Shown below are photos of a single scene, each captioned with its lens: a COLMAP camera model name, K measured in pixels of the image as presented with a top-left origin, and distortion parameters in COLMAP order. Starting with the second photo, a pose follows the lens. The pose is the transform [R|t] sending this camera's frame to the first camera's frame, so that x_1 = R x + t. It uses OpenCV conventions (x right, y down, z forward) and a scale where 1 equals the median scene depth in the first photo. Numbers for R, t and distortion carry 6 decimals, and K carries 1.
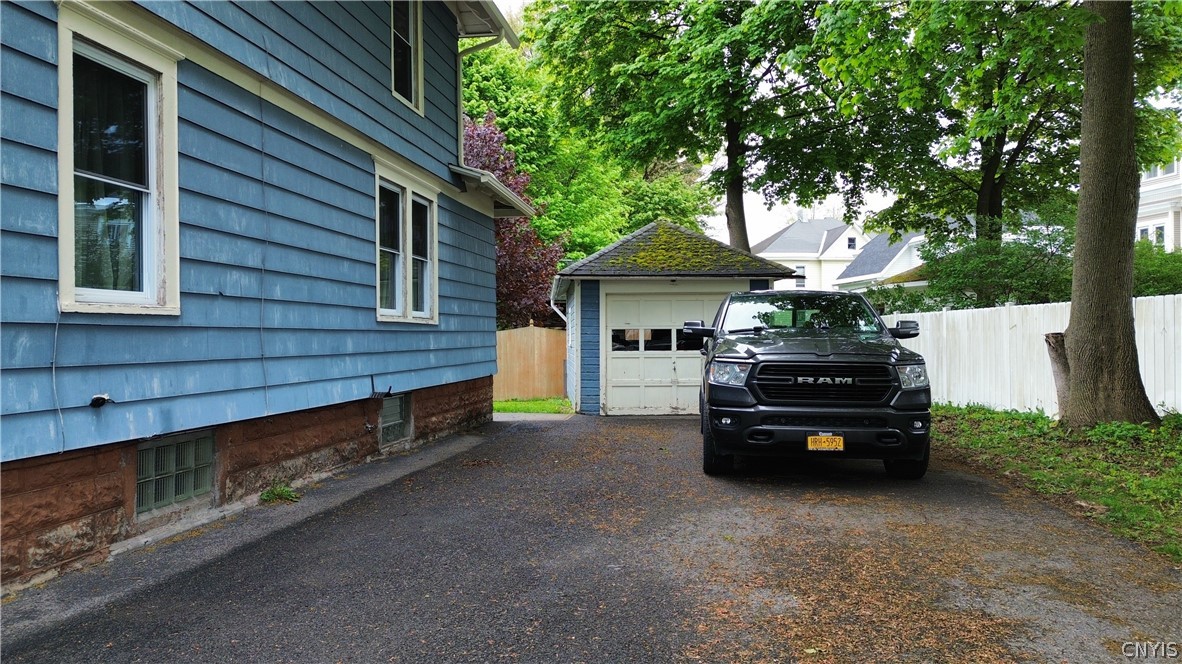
lens RADIAL K [[832.2, 0, 589.8], [0, 832.2, 332.5], [0, 0, 1]] dist [0.053625, -0.038329]
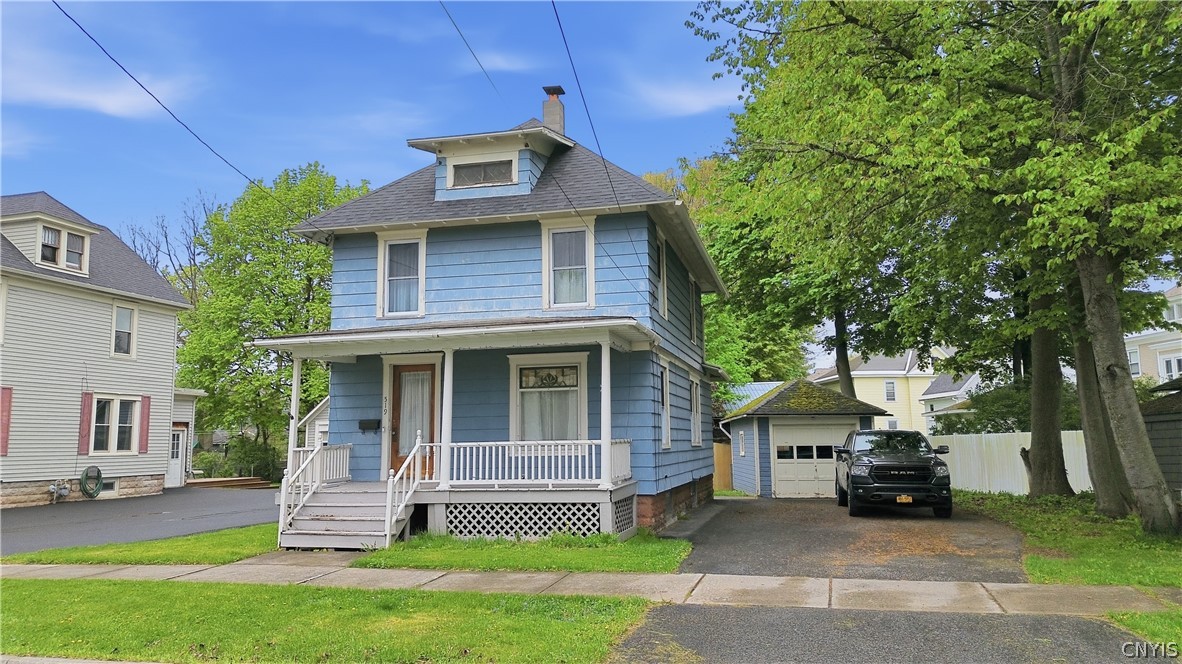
lens RADIAL K [[832.2, 0, 594.9], [0, 832.2, 328.1], [0, 0, 1]] dist [0.053625, -0.038329]
pose [[0.995660, -0.018291, -0.091245, -0.185342], [0.006240, 0.991410, -0.130644, -0.022620], [0.092851, 0.129508, 0.987222, -0.755224]]
